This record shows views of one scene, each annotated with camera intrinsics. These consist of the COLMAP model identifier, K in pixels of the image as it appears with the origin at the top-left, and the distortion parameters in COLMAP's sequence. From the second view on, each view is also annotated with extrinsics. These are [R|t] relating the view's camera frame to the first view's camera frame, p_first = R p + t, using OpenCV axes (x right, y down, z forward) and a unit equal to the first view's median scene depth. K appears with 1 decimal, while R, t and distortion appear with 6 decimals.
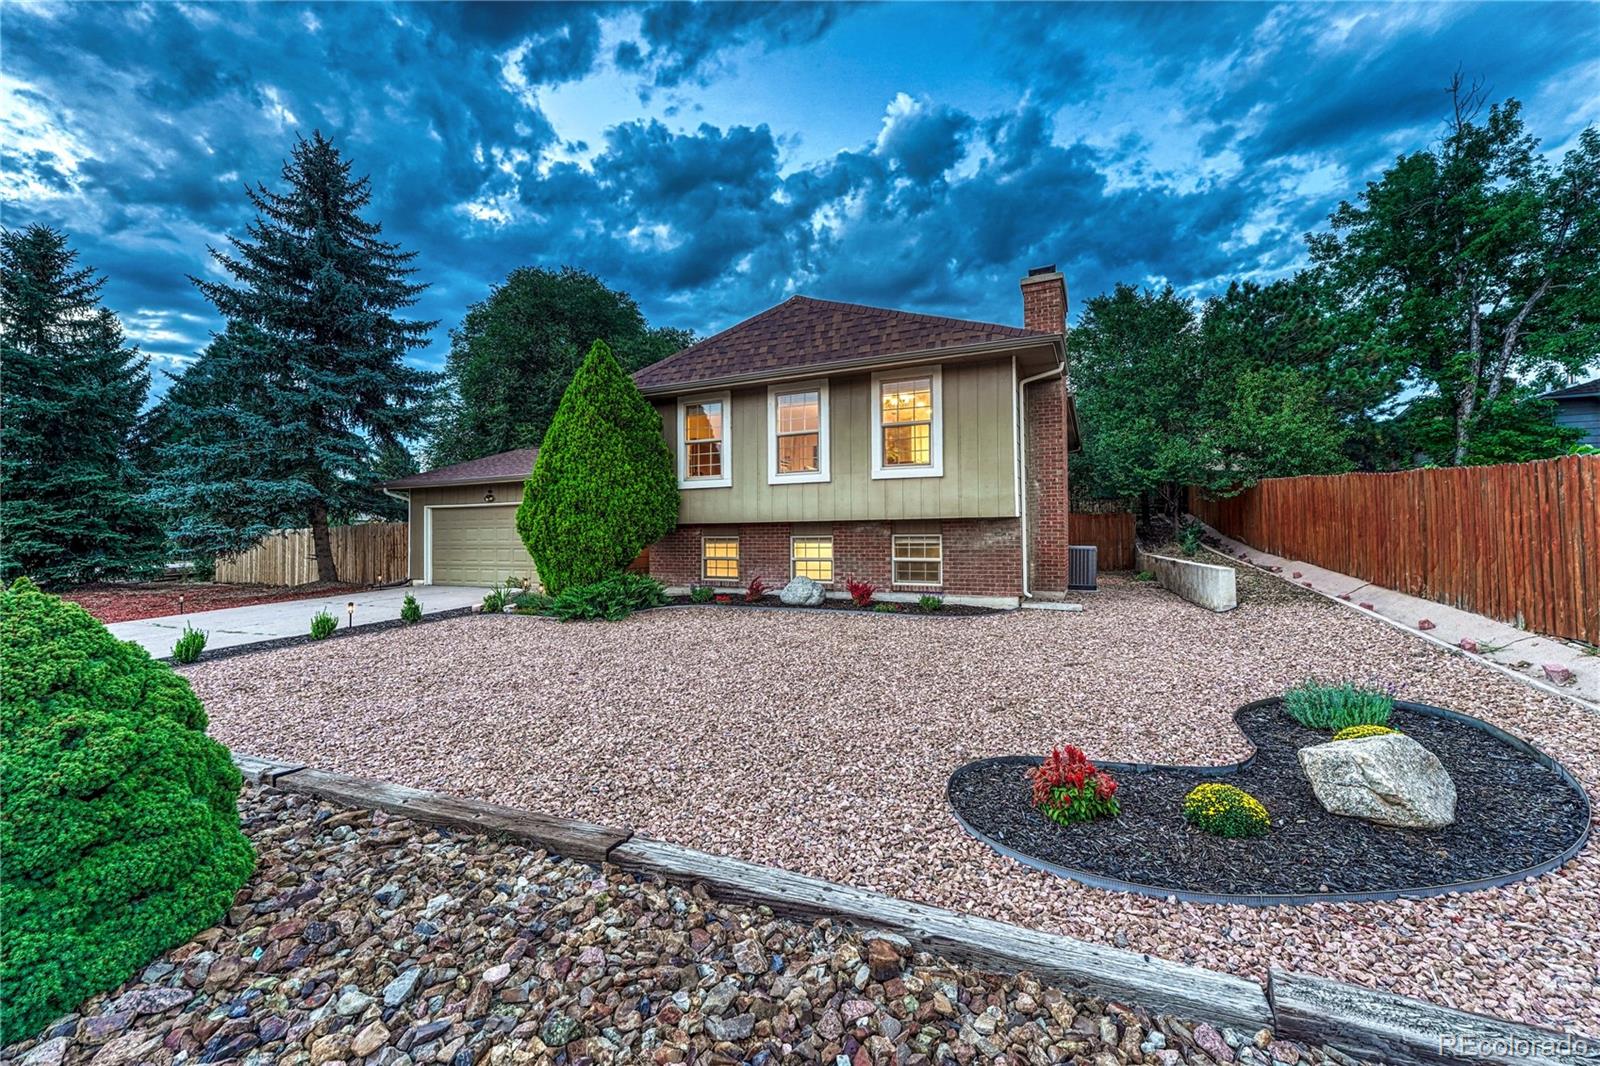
lens RADIAL K [[653.5, 0, 803.1], [0, 653.5, 516.2], [0, 0, 1]] dist [-0.001374, 0.000134]
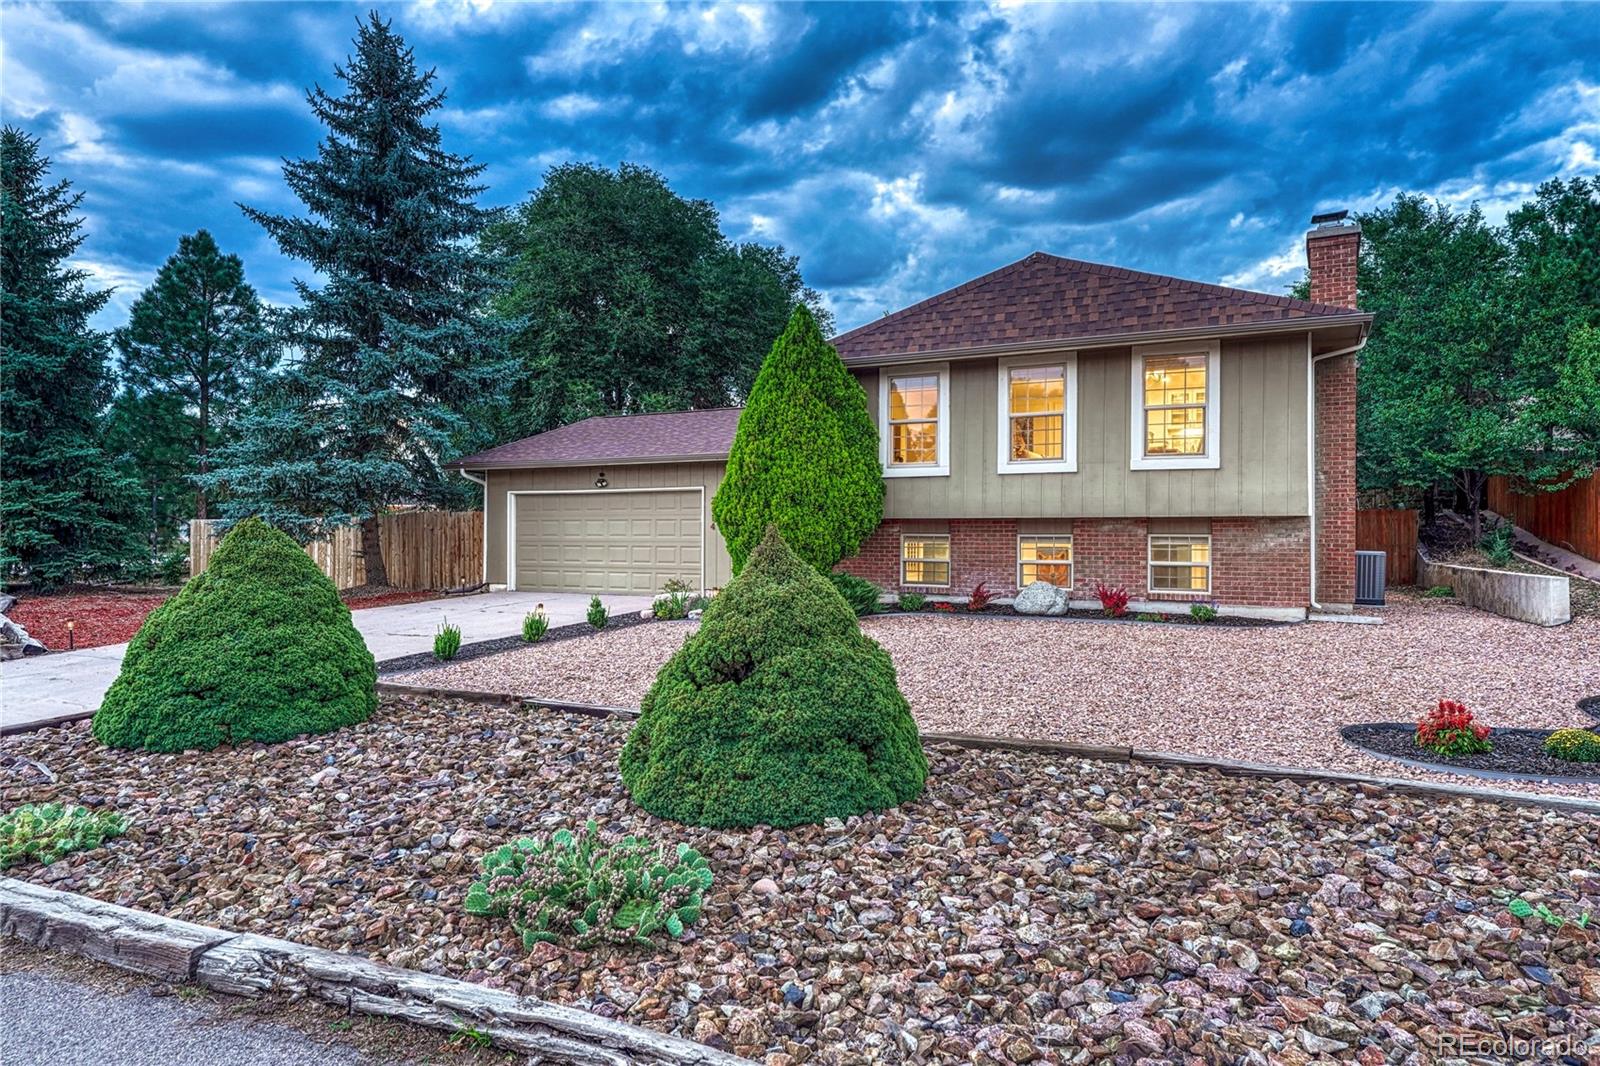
lens RADIAL K [[1030.1, 0, 800.9], [0, 1030.1, 522.6], [0, 0, 1]] dist [0.025555, 0.001085]
pose [[0.999361, 0.010913, -0.034025, -0.270092], [-0.010266, 0.999764, 0.019131, -0.008467], [0.034225, -0.018769, 0.999238, -0.365345]]
